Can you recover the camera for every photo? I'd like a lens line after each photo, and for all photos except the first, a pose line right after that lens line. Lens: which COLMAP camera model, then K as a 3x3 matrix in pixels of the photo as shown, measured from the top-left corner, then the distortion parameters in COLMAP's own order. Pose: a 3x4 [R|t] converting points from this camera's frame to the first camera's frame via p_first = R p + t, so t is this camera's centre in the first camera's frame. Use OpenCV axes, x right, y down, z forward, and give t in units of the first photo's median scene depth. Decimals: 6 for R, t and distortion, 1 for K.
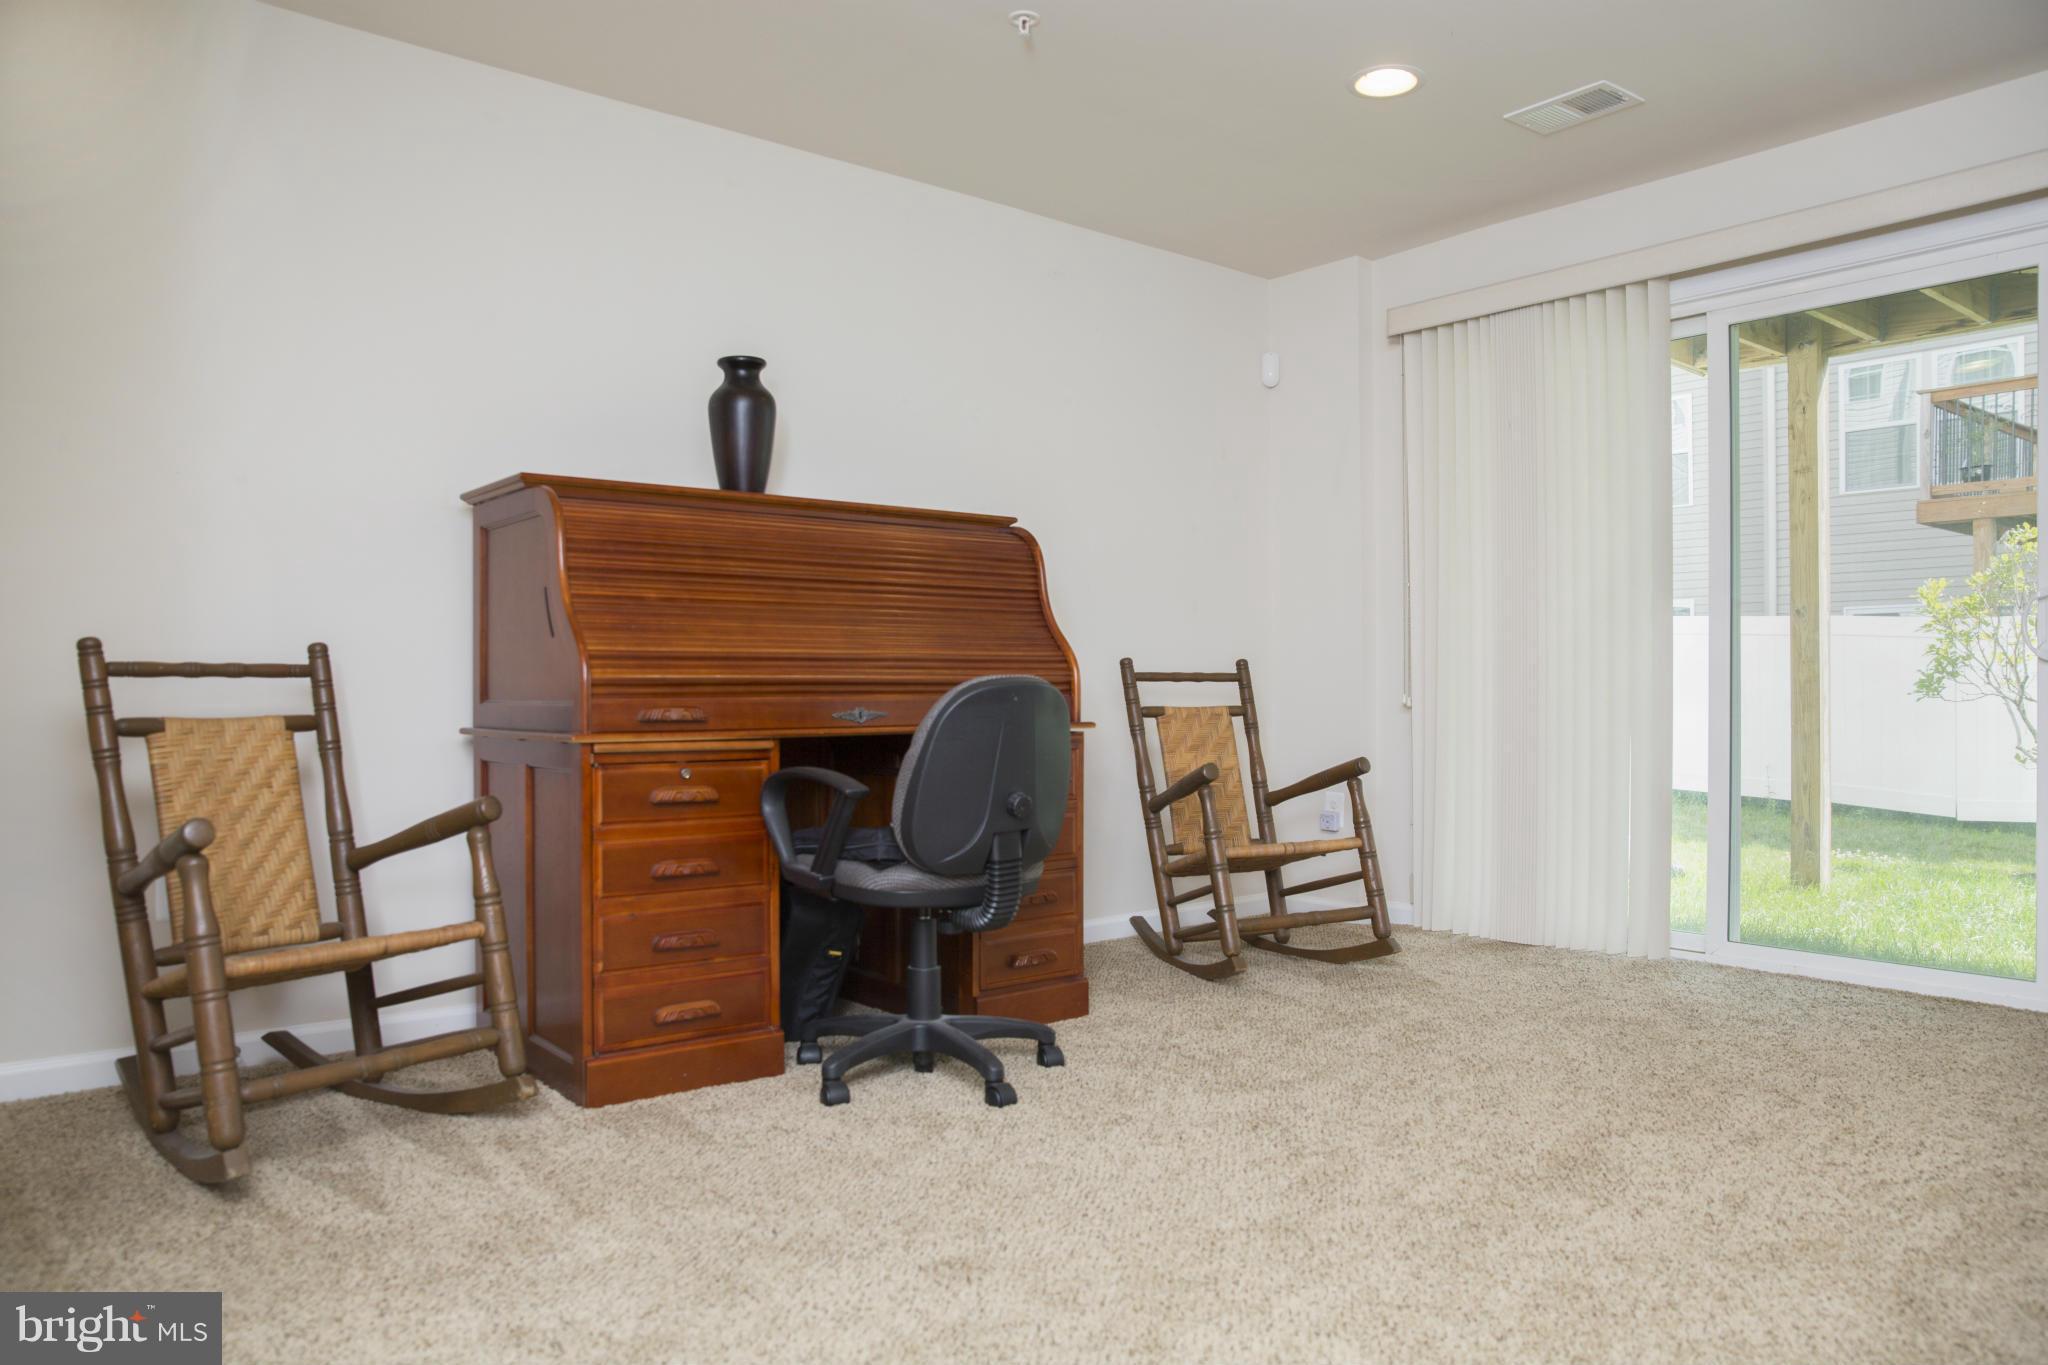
lens RADIAL K [[1398.6, 0, 1027.3], [0, 1398.6, 698.2], [0, 0, 1]] dist [-0.108709, 0.084306]
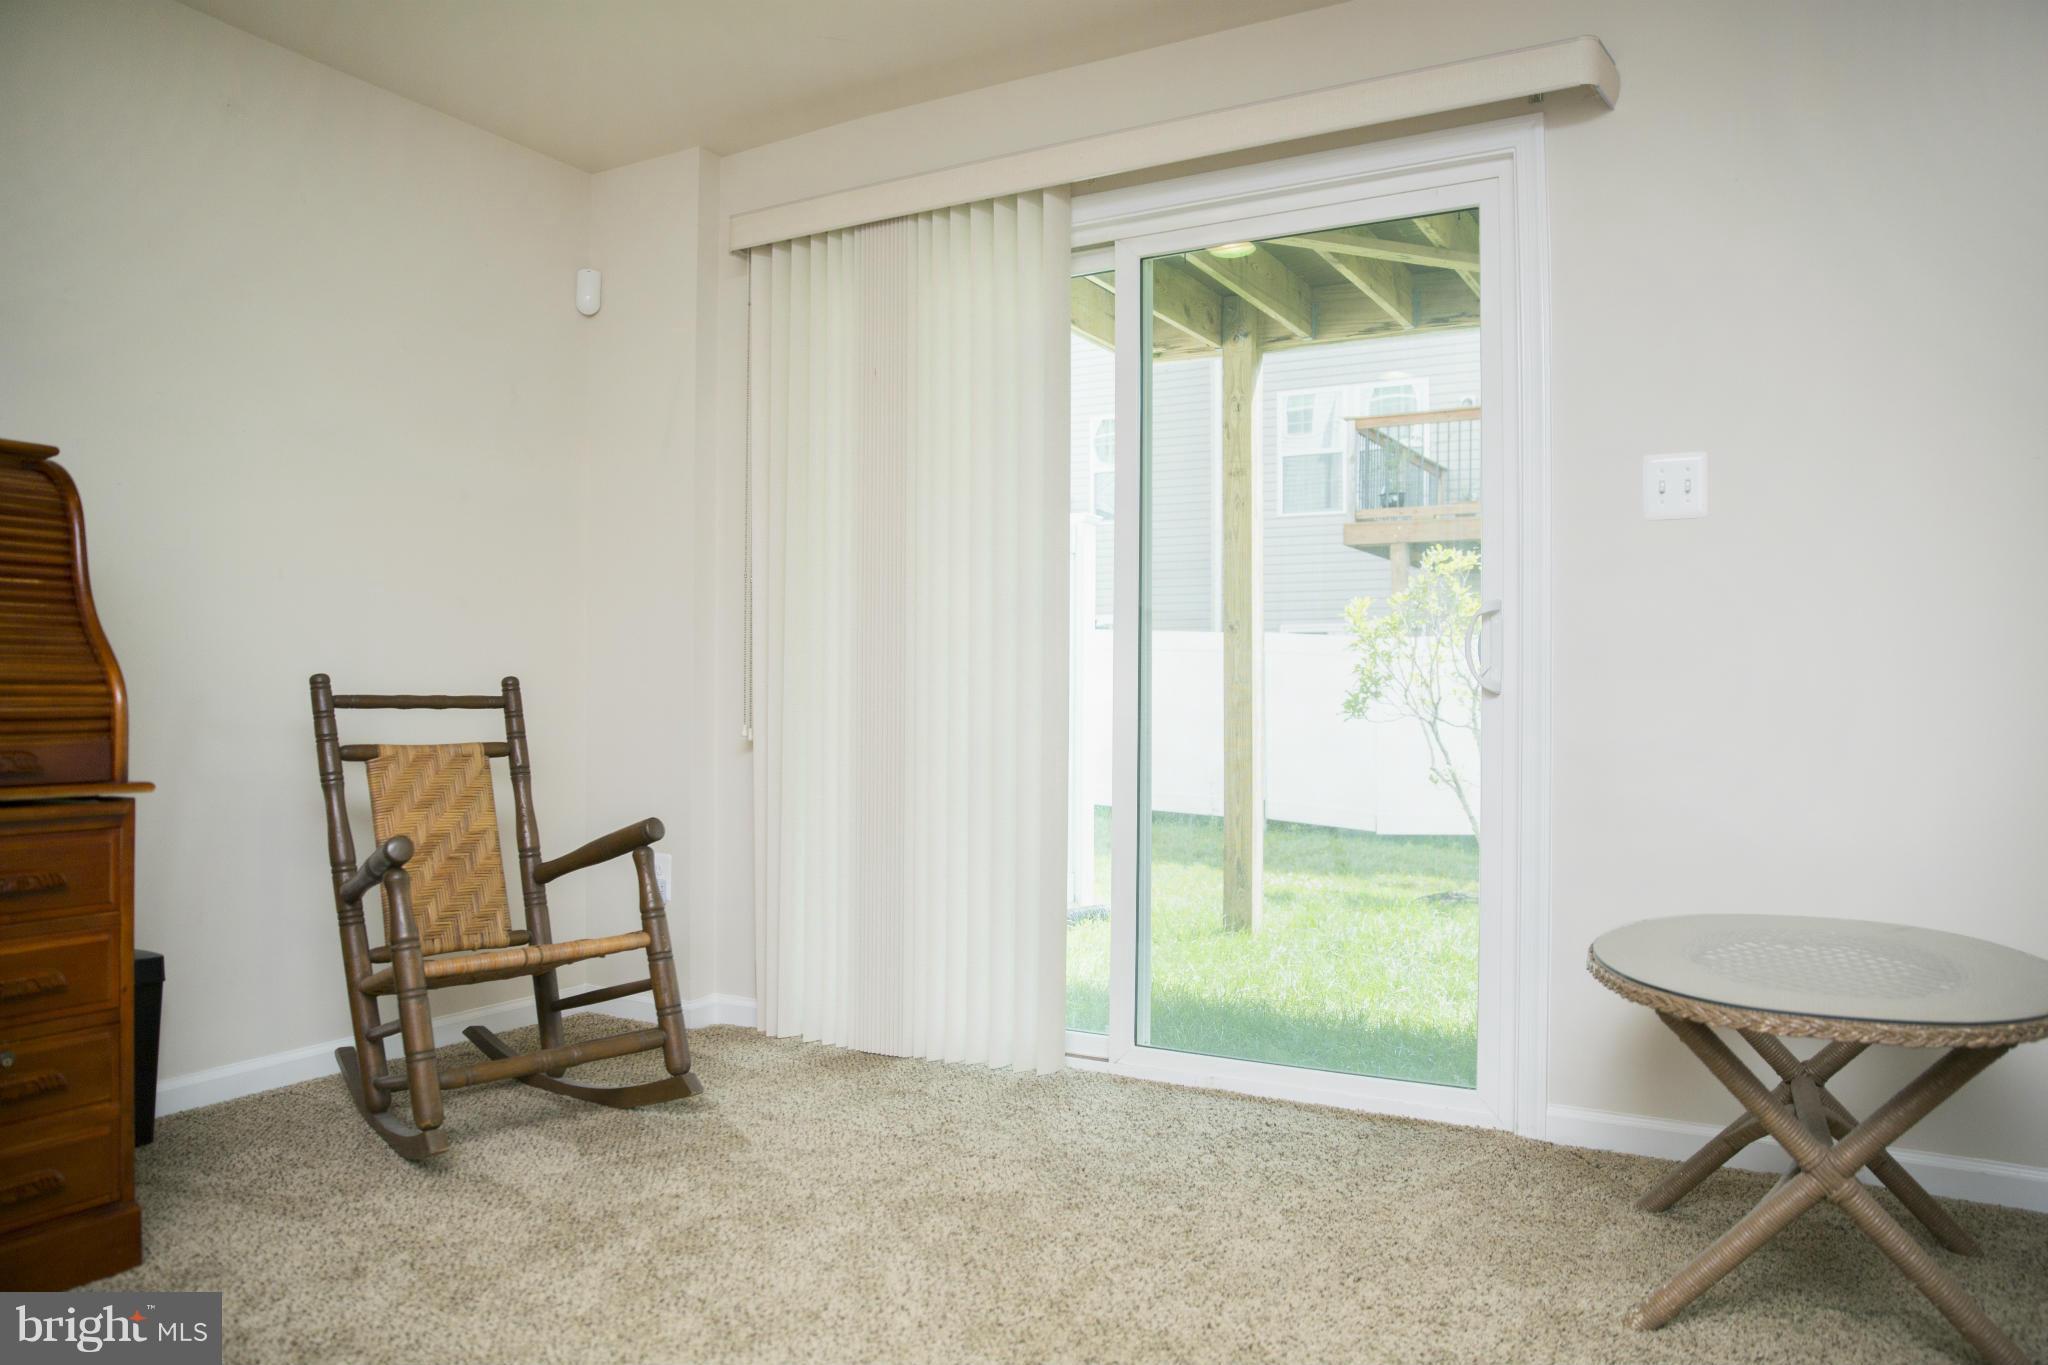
lens RADIAL K [[1398.6, 0, 1027.3], [0, 1398.6, 698.2], [0, 0, 1]] dist [-0.108709, 0.084306]
pose [[0.935970, 0.006161, 0.352025, 0.155251], [-0.004453, 0.999974, -0.005661, -0.014234], [-0.352051, 0.003730, 0.935973, 0.245521]]
